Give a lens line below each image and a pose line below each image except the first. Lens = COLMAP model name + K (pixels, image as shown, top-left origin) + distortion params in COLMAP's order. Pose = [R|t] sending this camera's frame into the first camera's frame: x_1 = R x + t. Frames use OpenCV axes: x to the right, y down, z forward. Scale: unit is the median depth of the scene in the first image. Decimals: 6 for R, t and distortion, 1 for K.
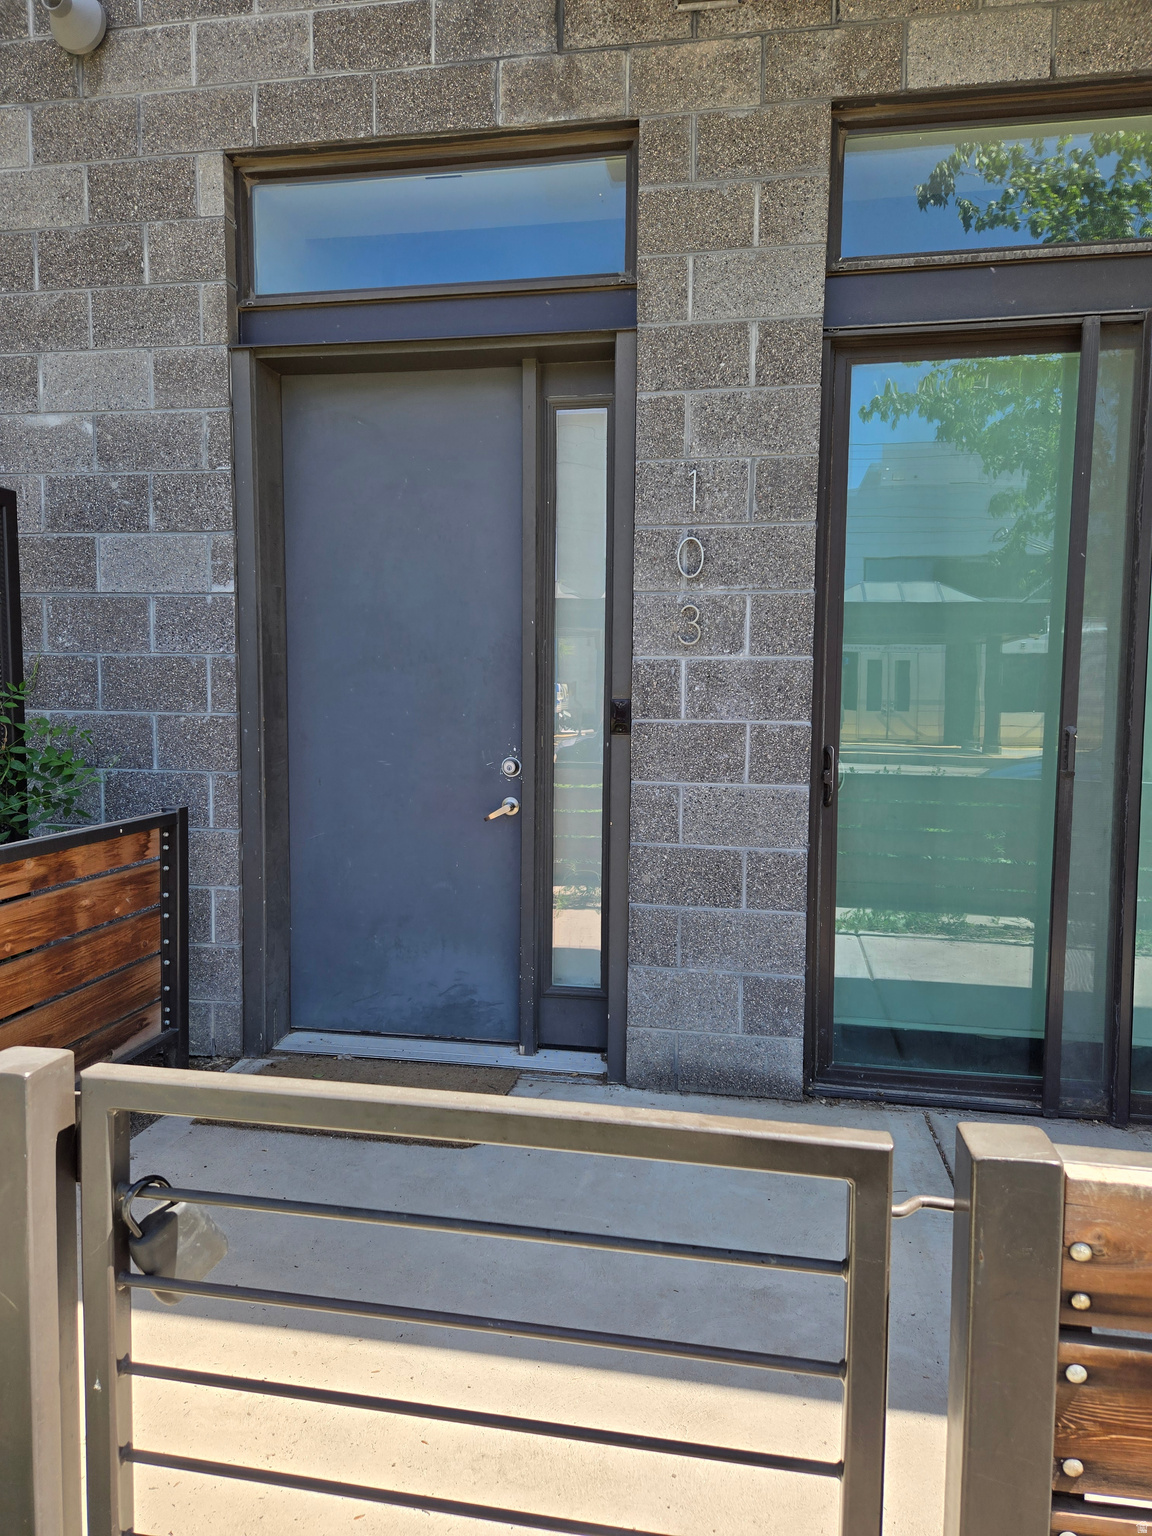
lens RADIAL K [[1341.2, 0, 576.0], [0, 1341.2, 768.0], [0, 0, 1]] dist [0.288561, -0.446679]
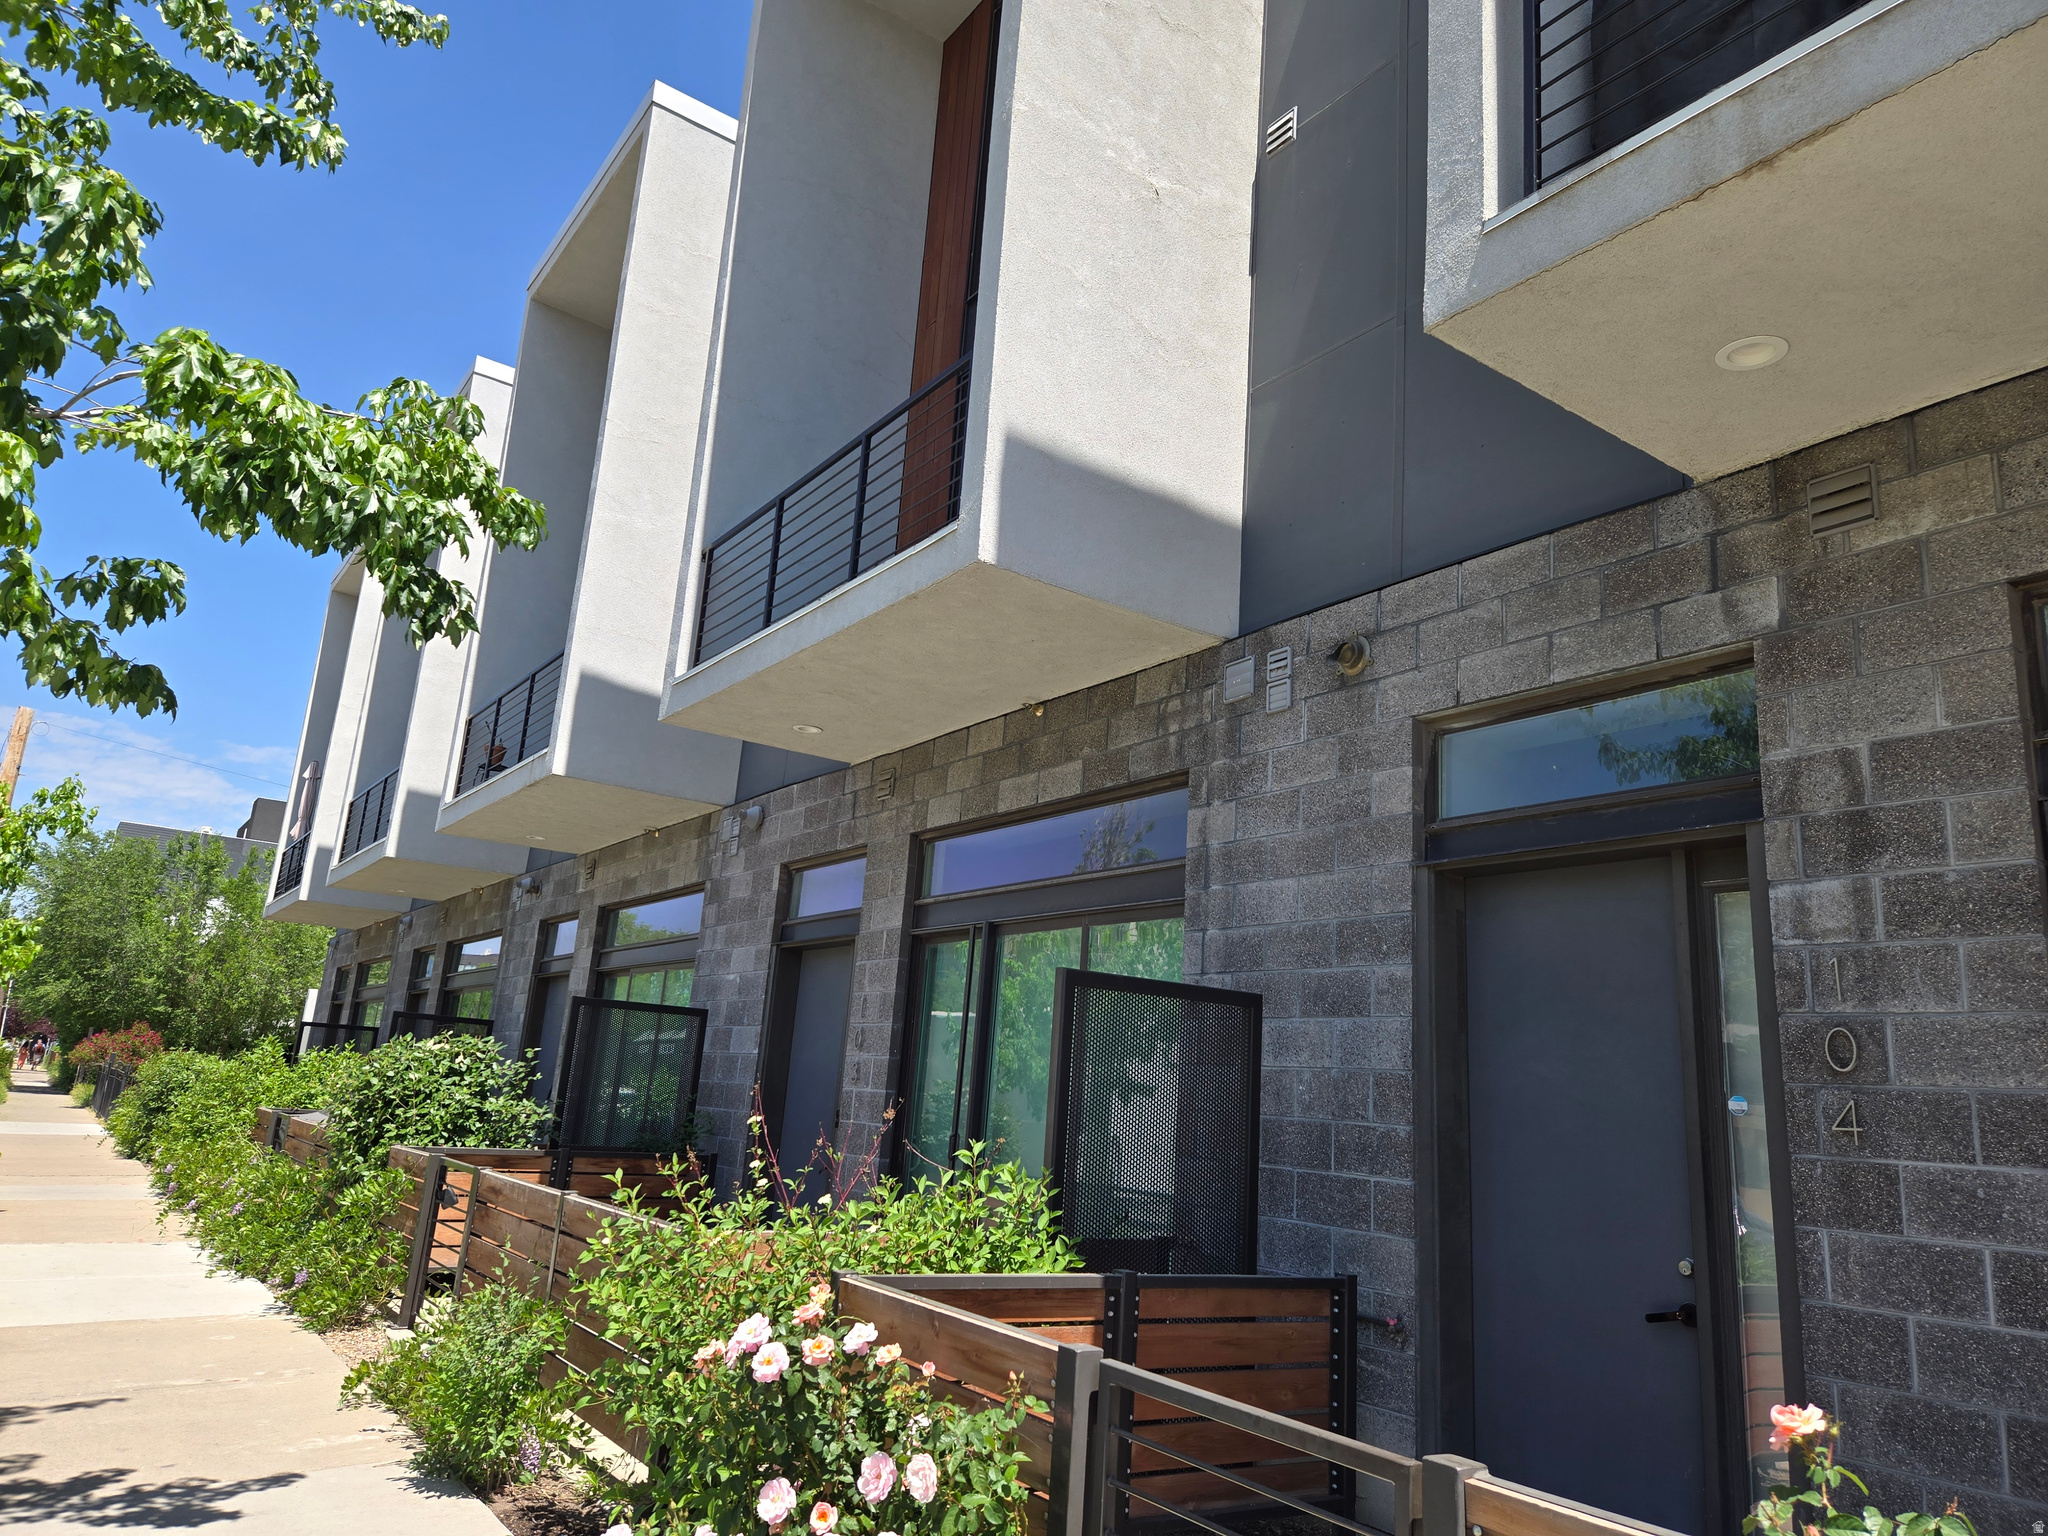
lens RADIAL K [[1384.2, 0, 1023.0], [0, 1384.2, 757.5], [0, 0, 1]] dist [0.070968, -0.049462]
pose [[0.747256, -0.120433, -0.653532, 1.565827], [-0.112608, 0.946270, -0.303137, 0.046951], [0.654925, 0.300114, 0.693545, -0.391198]]
